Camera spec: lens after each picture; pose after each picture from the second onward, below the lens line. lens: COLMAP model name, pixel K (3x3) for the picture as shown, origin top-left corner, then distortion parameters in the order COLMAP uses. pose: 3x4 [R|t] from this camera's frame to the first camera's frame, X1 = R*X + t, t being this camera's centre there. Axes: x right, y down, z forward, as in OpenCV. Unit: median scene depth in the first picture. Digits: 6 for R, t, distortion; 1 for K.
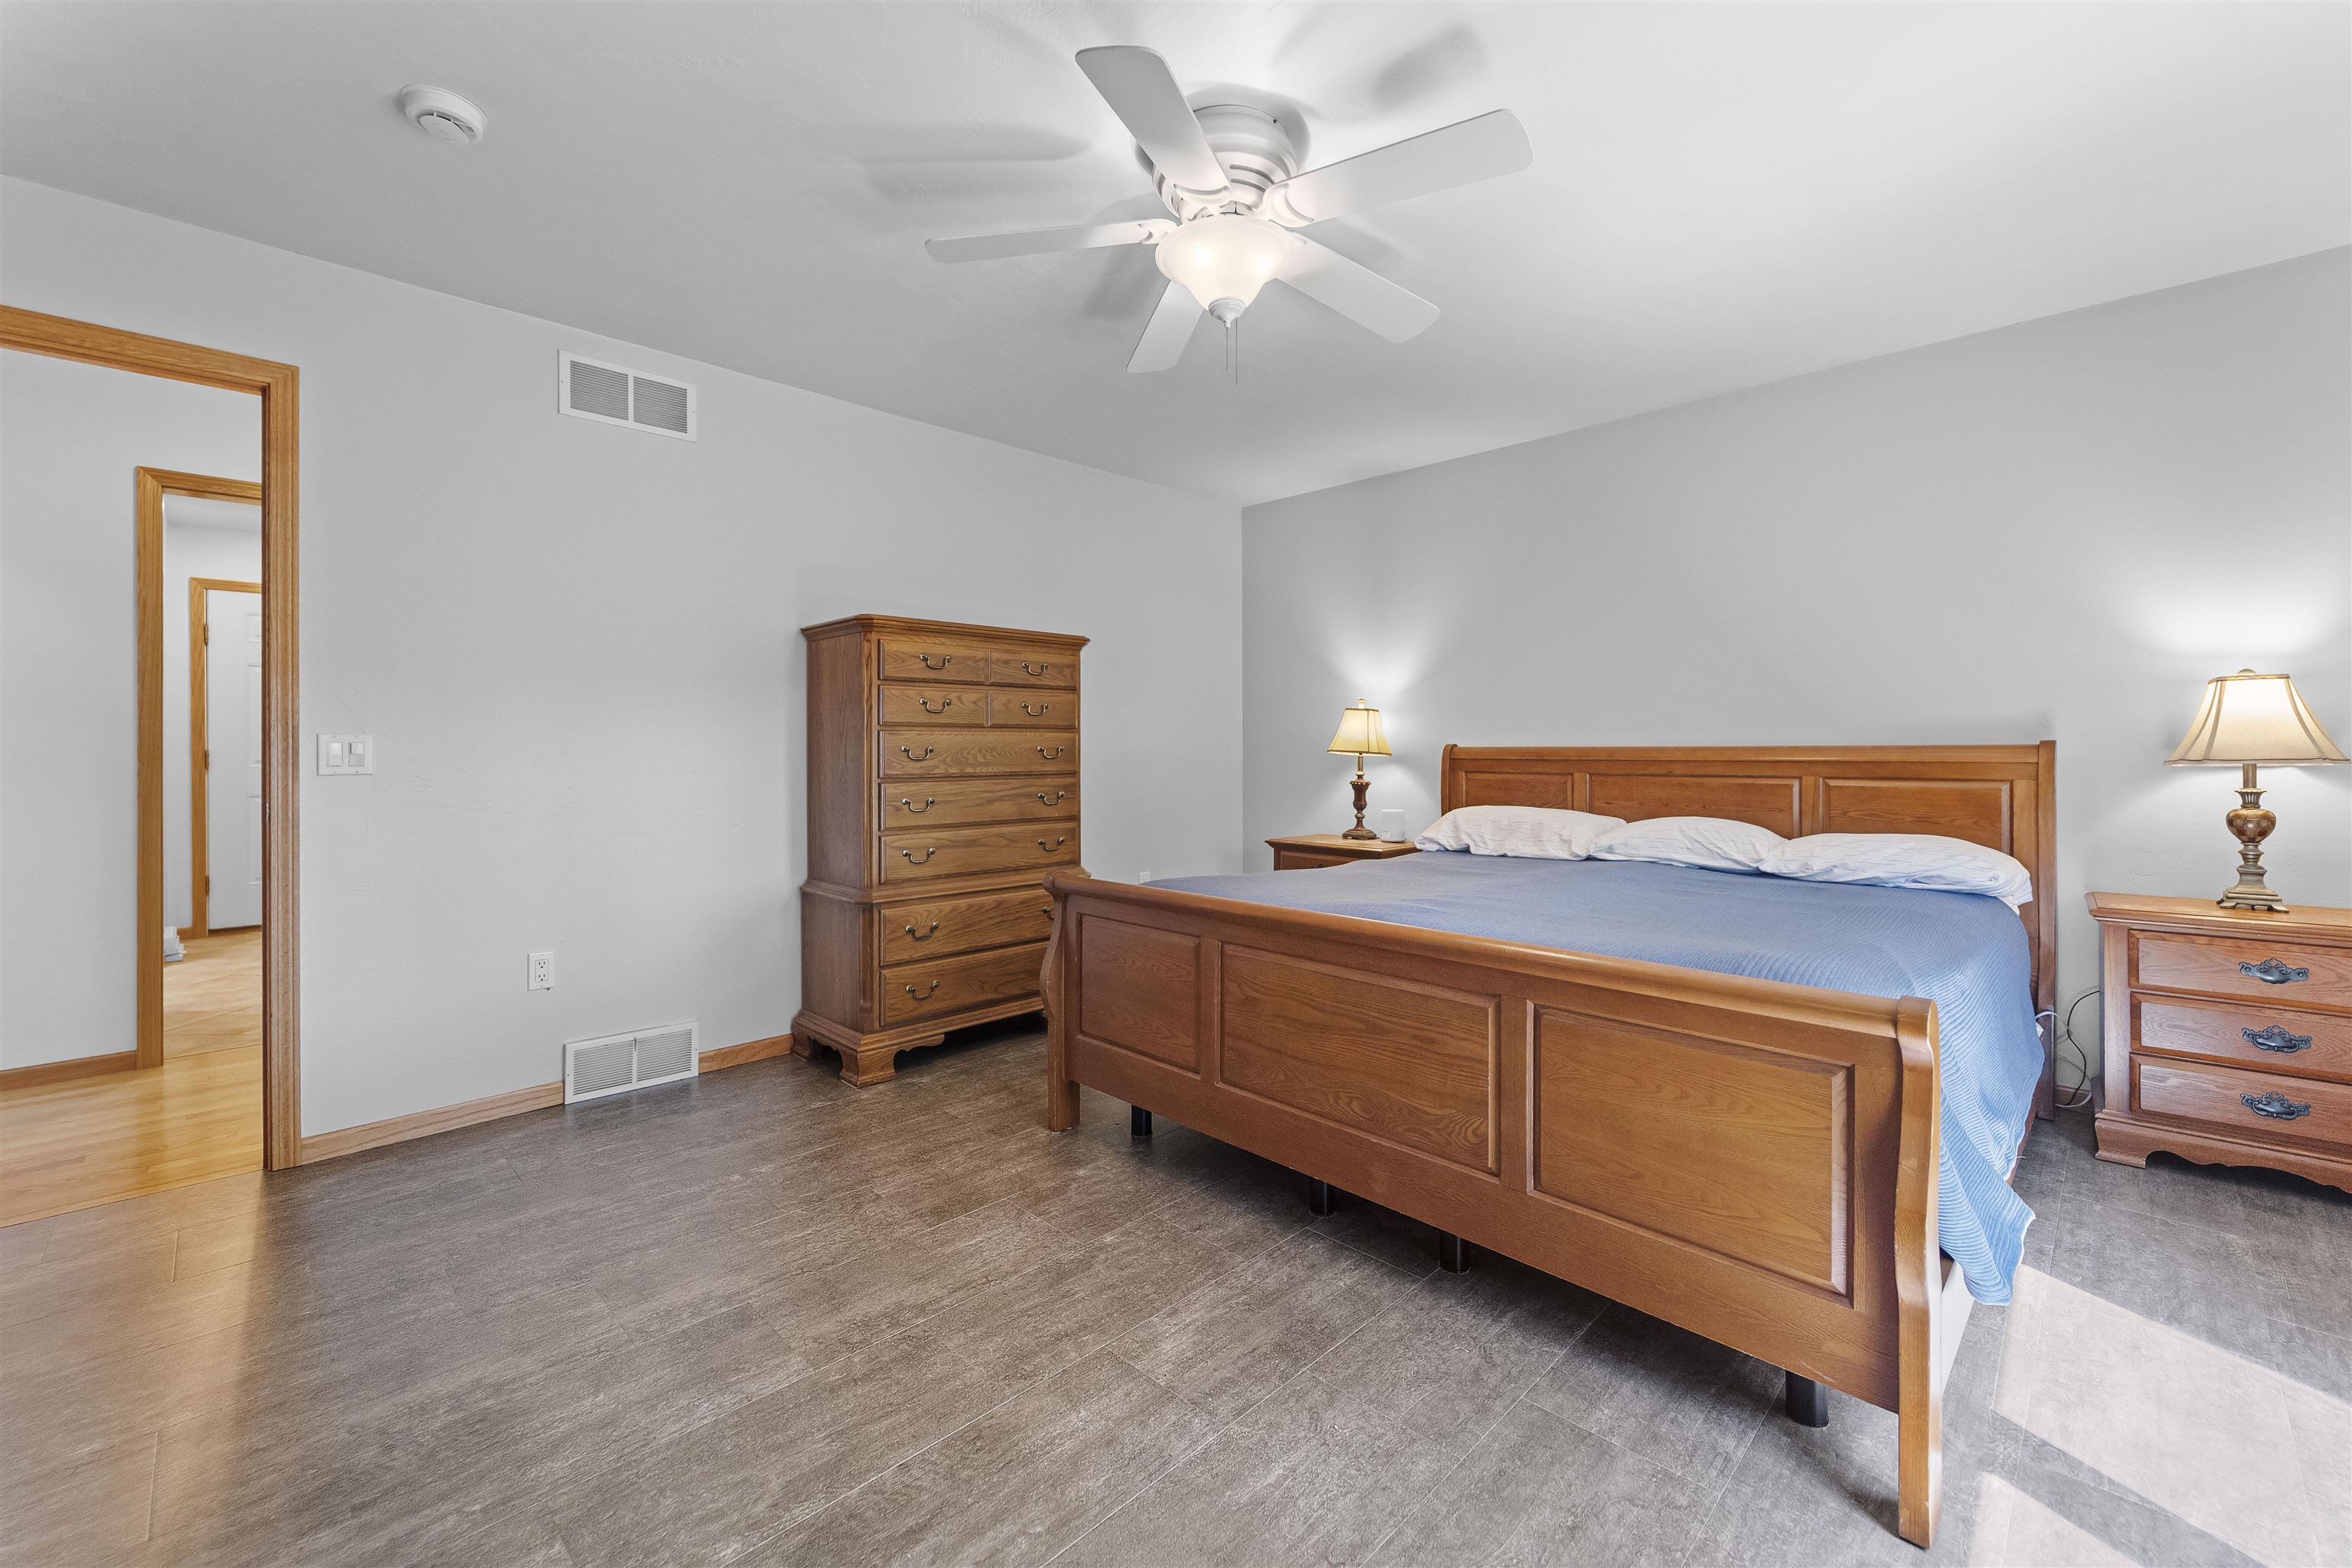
lens RADIAL K [[942.8, 0, 1178.3], [0, 942.8, 743.6], [0, 0, 1]] dist [-0.001745, -0.001330]
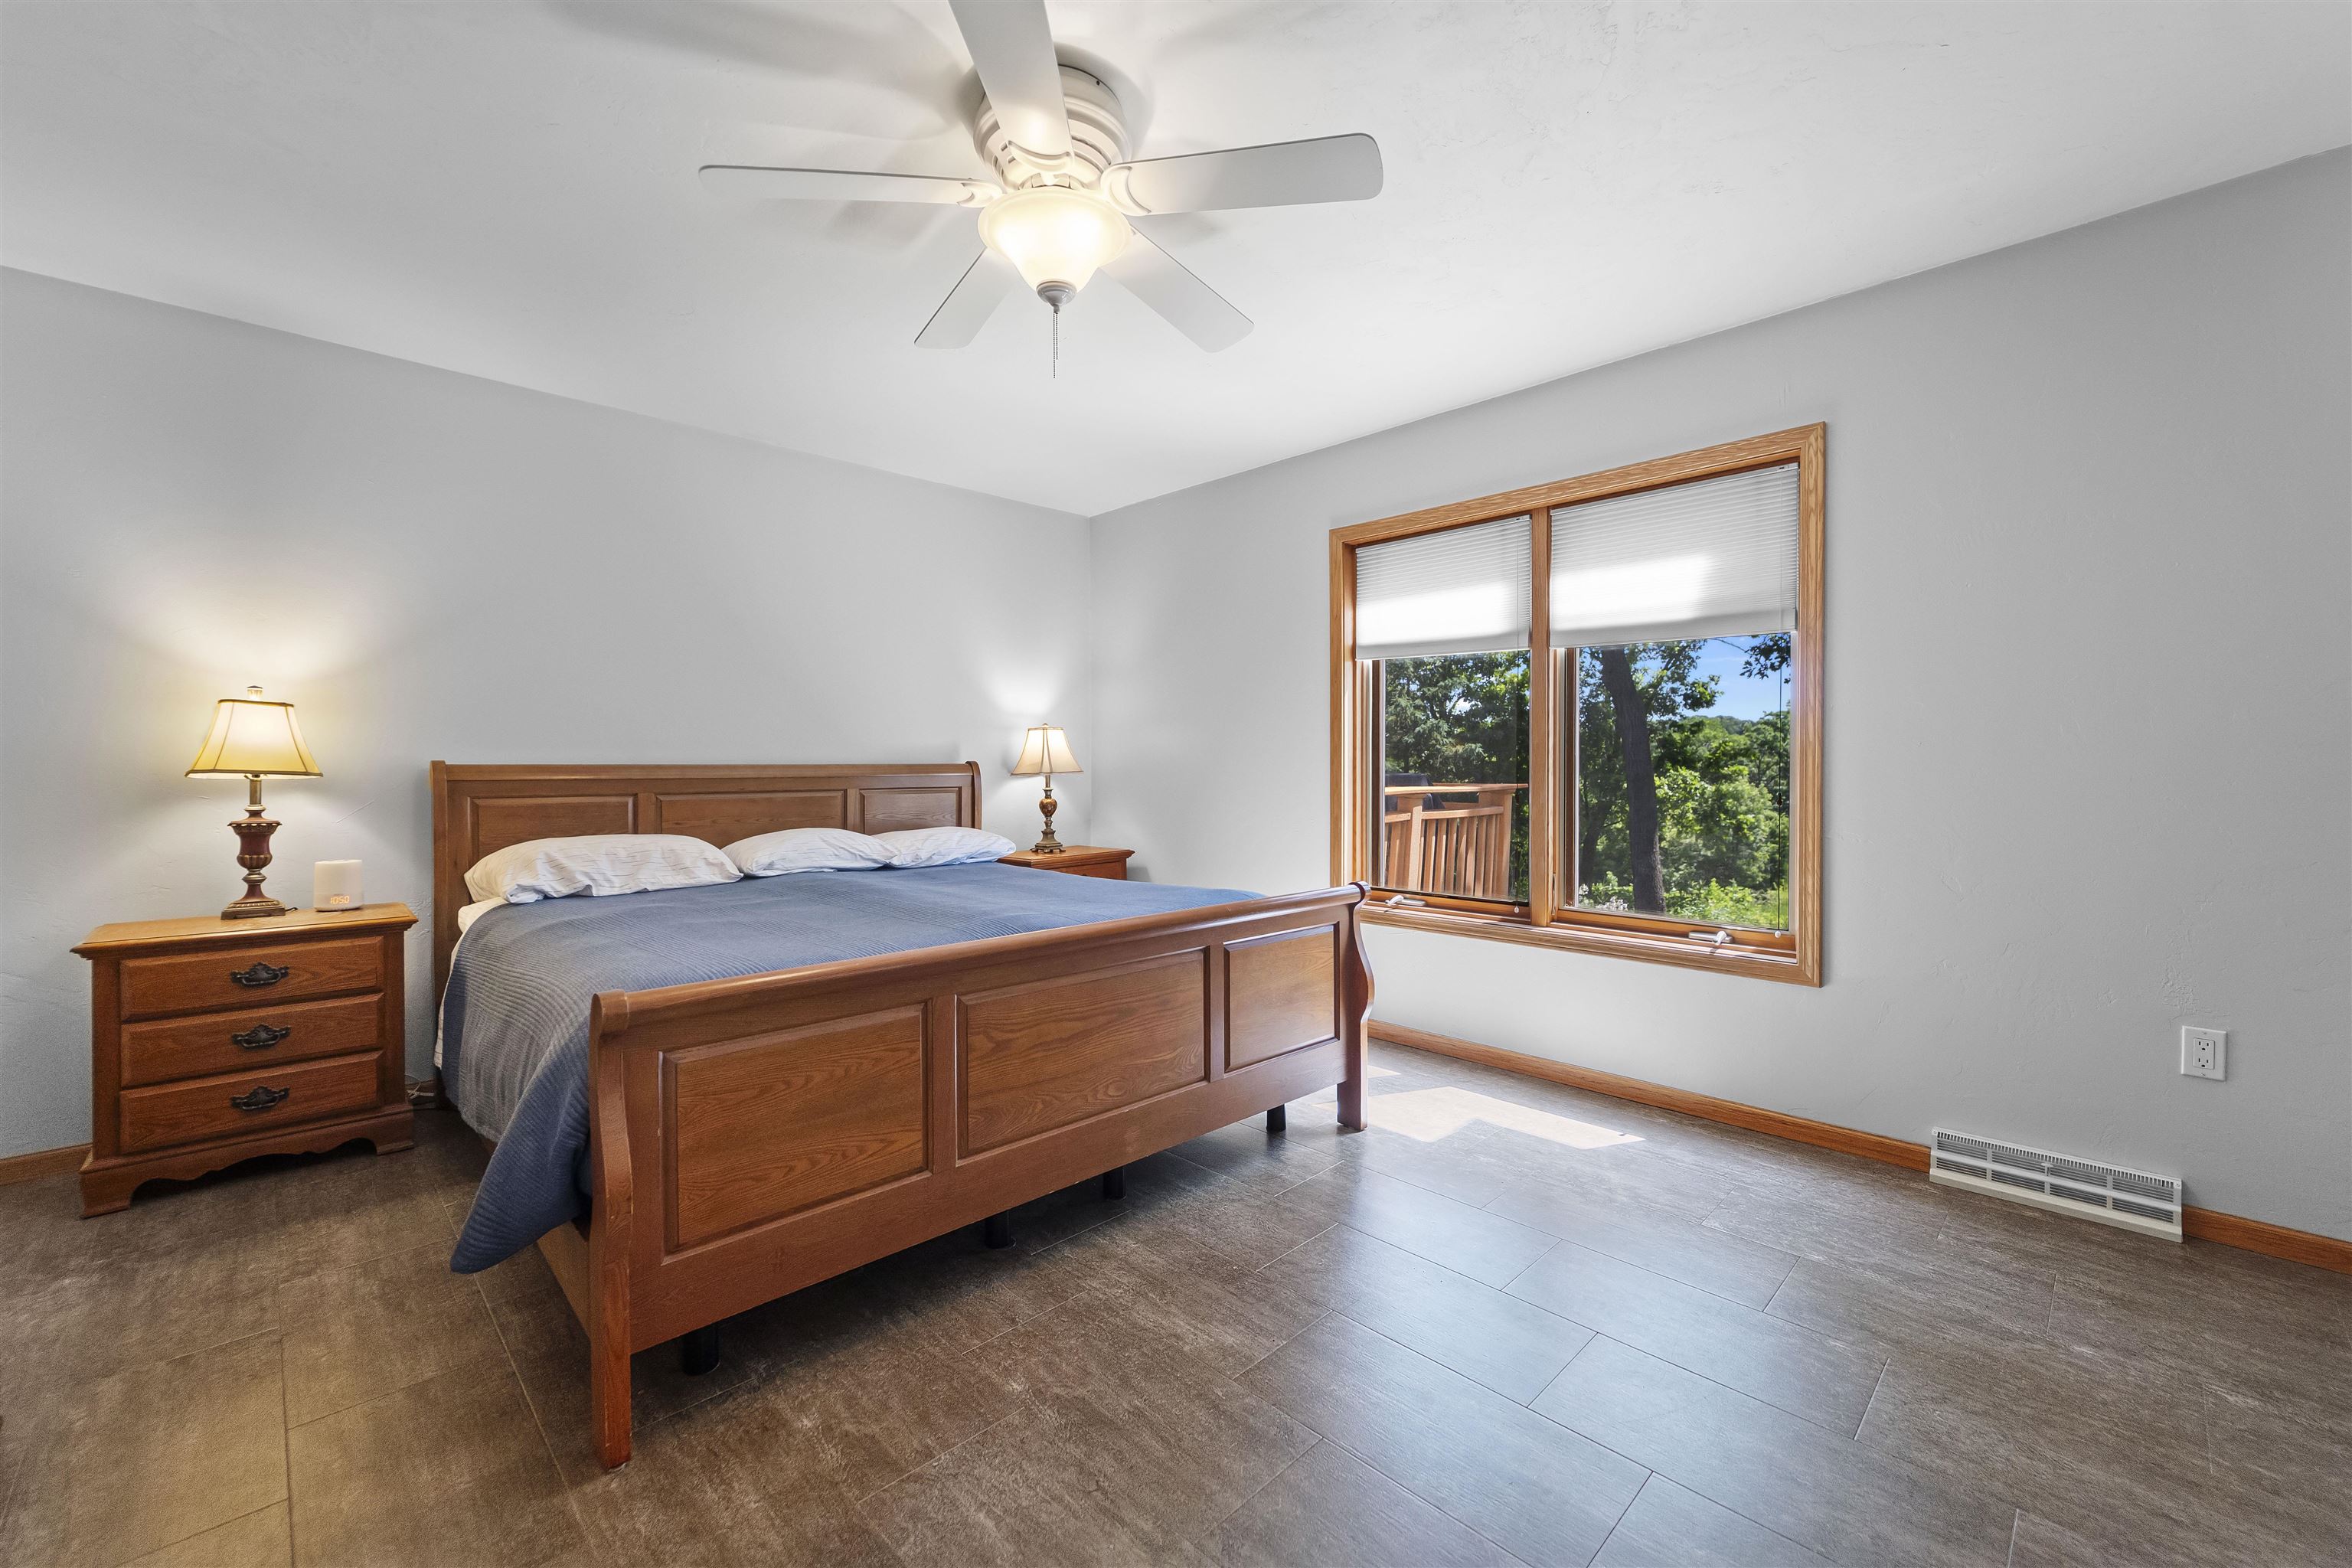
lens RADIAL K [[942.8, 0, 1175.4], [0, 942.8, 780.7], [0, 0, 1]] dist [-0.001745, -0.001330]
pose [[0.011361, -0.014620, 0.999829, -0.674182], [-0.003650, 0.999886, 0.014662, 0.005504], [-0.999929, -0.003816, 0.011306, 0.680333]]
